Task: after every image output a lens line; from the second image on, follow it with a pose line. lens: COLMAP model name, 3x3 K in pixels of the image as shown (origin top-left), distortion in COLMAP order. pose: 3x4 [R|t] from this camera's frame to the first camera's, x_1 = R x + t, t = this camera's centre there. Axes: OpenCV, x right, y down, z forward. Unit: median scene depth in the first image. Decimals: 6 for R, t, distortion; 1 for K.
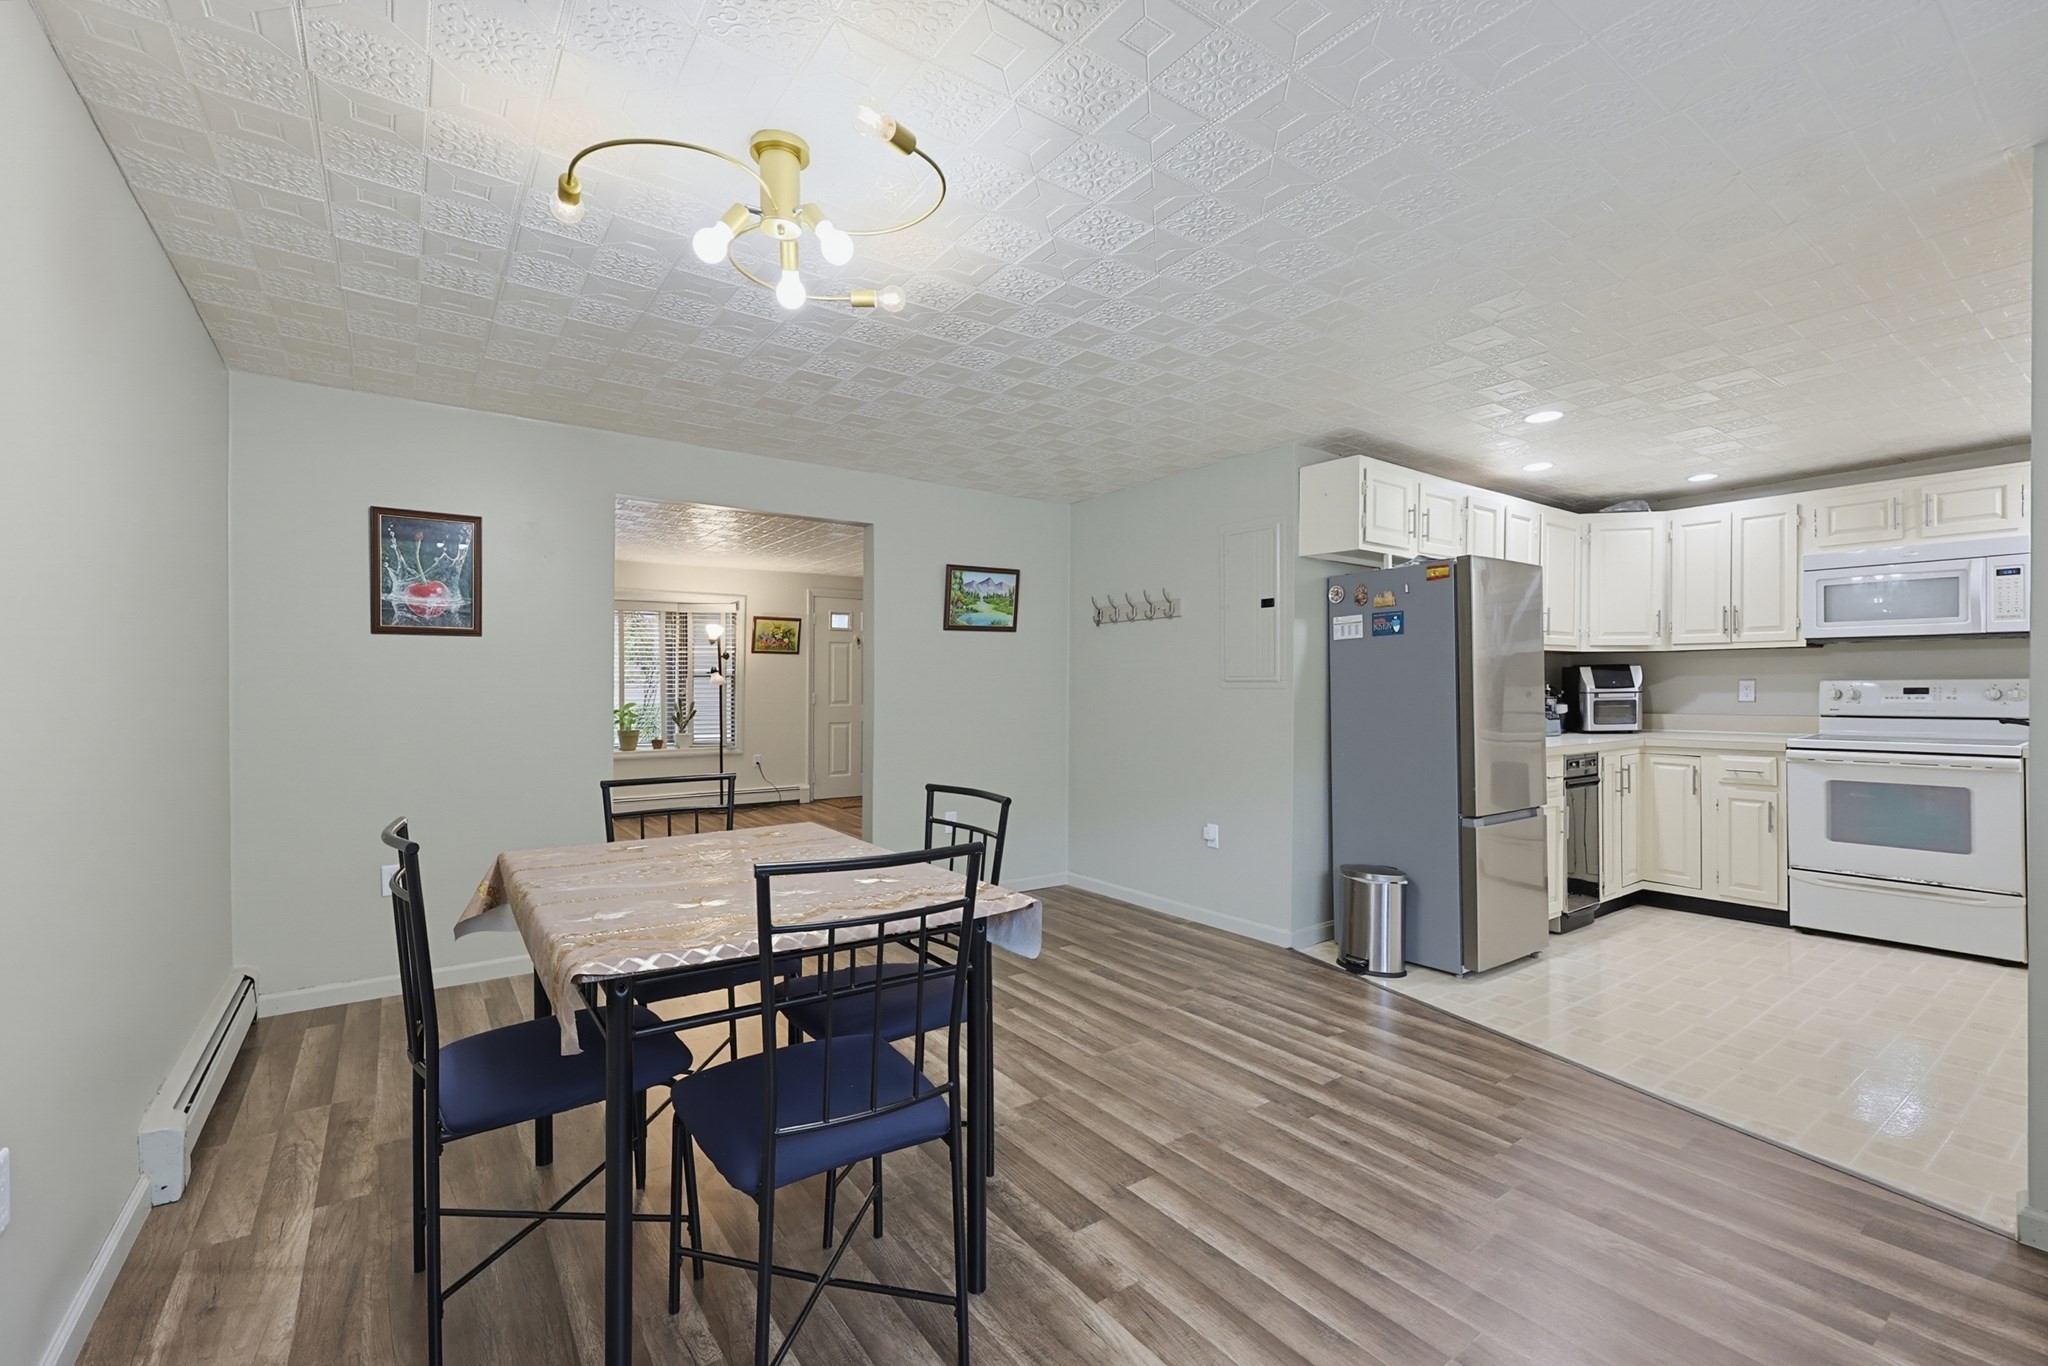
lens RADIAL K [[873.3, 0, 1041.5], [0, 873.3, 685.0], [0, 0, 1]] dist [-0.001239, -0.000011]
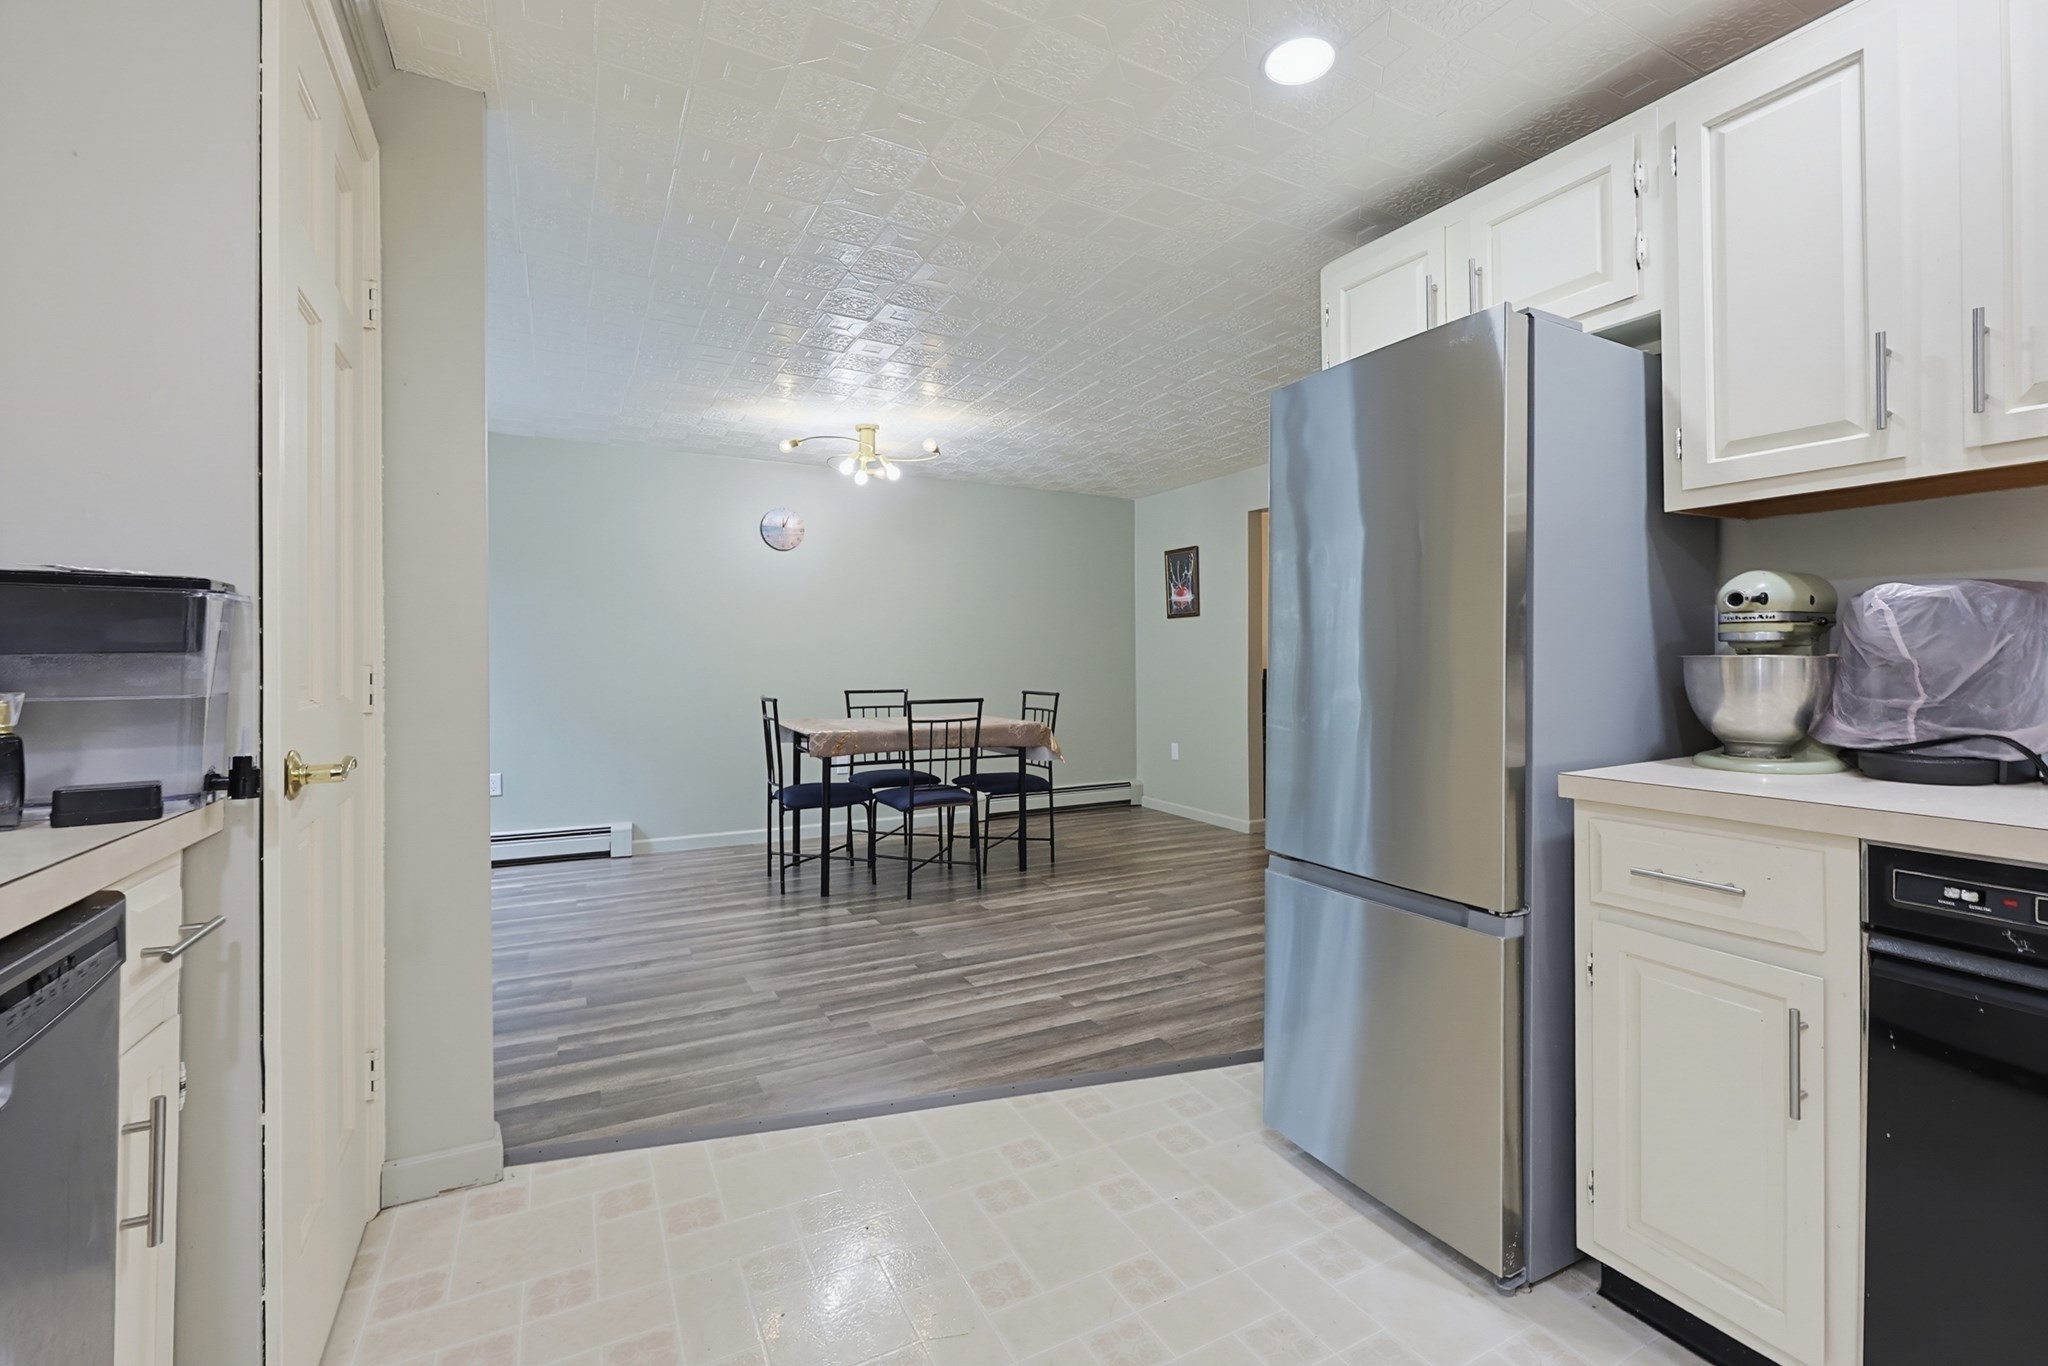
lens RADIAL K [[892.5, 0, 1060.0], [0, 892.5, 659.0], [0, 0, 1]] dist [-0.000084, 0.000020]
pose [[-0.117466, 0.000604, -0.993077, 0.933059], [0.001358, 0.999999, 0.000447, 0.021011], [0.993076, -0.001296, -0.117467, 0.795279]]
